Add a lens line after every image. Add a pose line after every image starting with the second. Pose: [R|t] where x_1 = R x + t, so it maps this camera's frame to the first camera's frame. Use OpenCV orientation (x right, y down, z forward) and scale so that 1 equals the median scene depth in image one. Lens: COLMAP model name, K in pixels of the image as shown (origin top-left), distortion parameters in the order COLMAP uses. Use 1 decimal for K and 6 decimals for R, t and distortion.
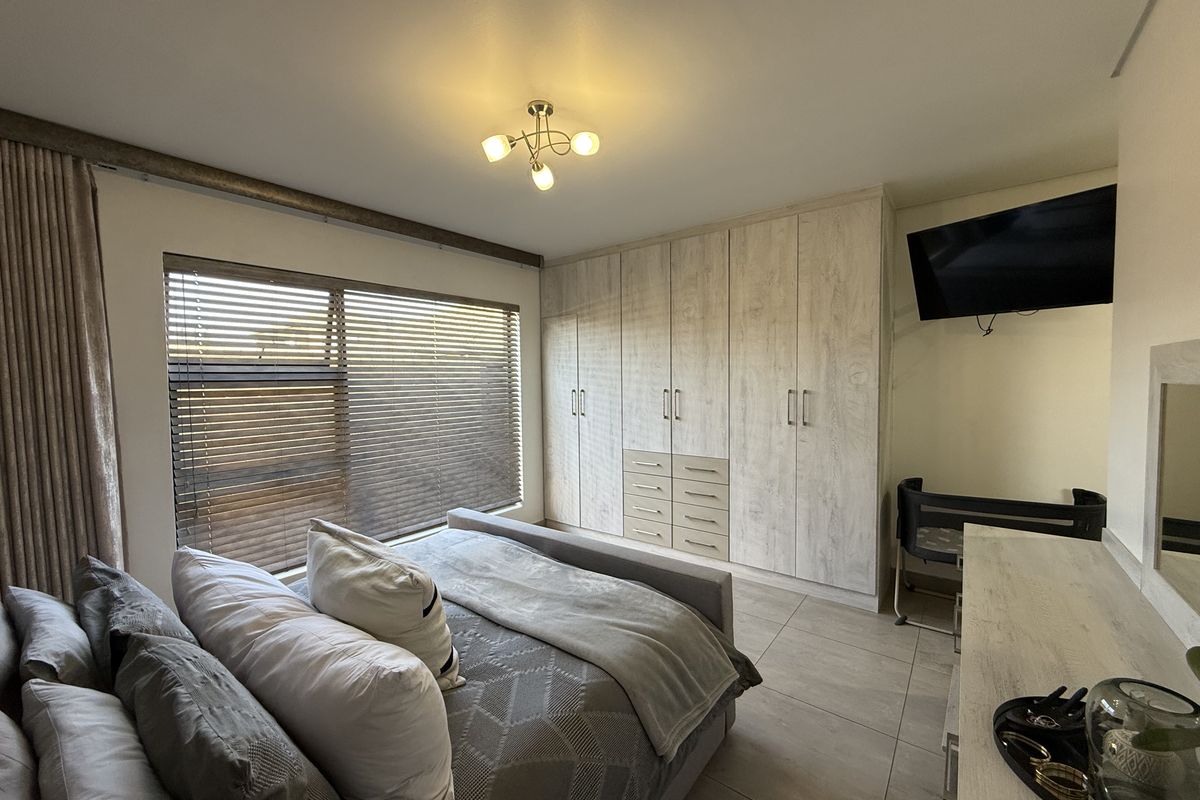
lens RADIAL K [[475.5, 0, 600.8], [0, 475.5, 401.4], [0, 0, 1]] dist [-0.000302, 0.000195]
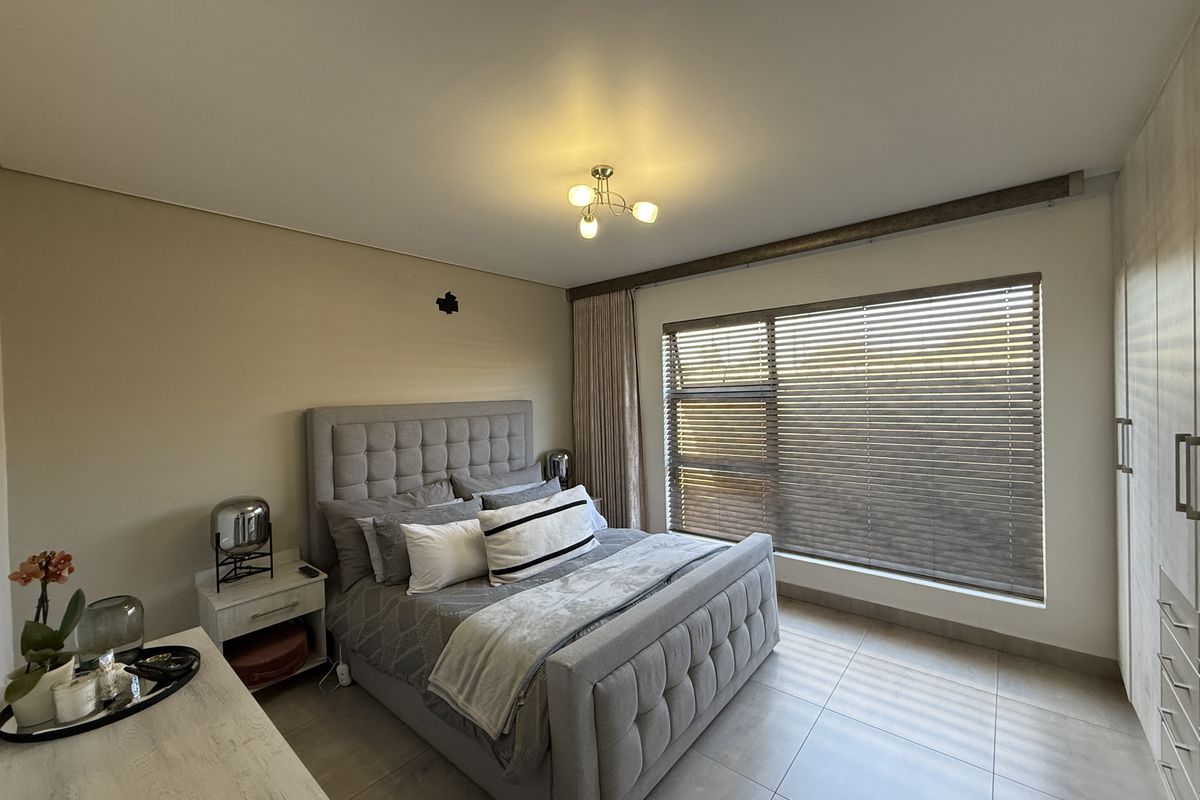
lens RADIAL K [[462.2, 0, 667.4], [0, 462.2, 399.8], [0, 0, 1]] dist [-0.000298, 0.000060]
pose [[0.020185, 0.013719, -0.999702, 0.531200], [-0.033522, 0.999353, 0.013038, -0.042367], [0.999234, 0.033249, 0.020632, 0.682196]]
